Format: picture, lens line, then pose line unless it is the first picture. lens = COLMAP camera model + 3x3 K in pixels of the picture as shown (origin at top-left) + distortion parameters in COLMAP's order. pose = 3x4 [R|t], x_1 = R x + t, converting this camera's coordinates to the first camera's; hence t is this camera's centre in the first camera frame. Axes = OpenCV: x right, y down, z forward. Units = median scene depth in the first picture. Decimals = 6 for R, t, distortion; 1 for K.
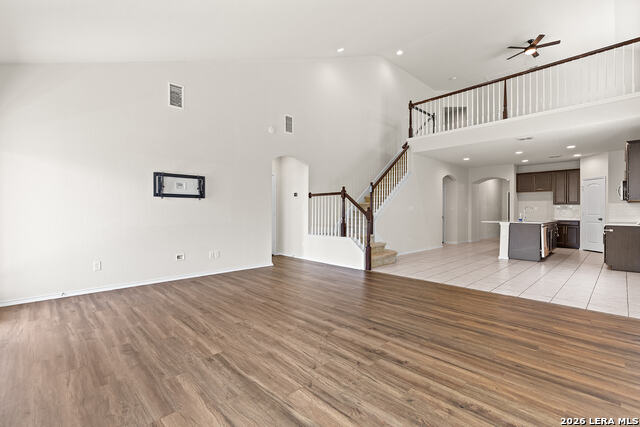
lens RADIAL K [[291.5, 0, 320.6], [0, 291.5, 209.0], [0, 0, 1]] dist [0.011743, -0.000226]
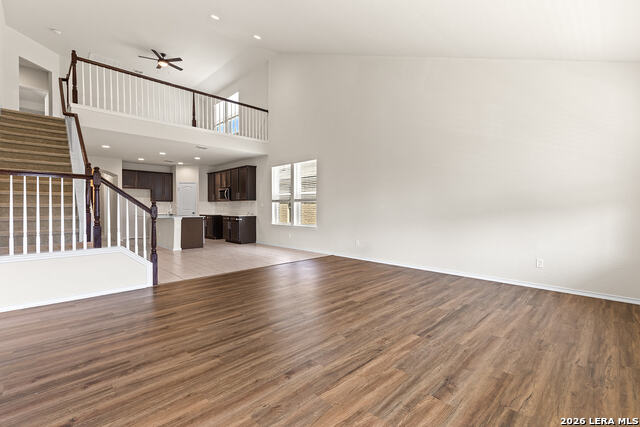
lens RADIAL K [[291.5, 0, 324.0], [0, 291.5, 214.0], [0, 0, 1]] dist [0.011743, -0.000226]
pose [[-0.022398, -0.020966, 0.999529, -1.404213], [-0.012607, 0.999707, 0.020687, 0.011246], [-0.999670, -0.012138, -0.022656, 1.342695]]
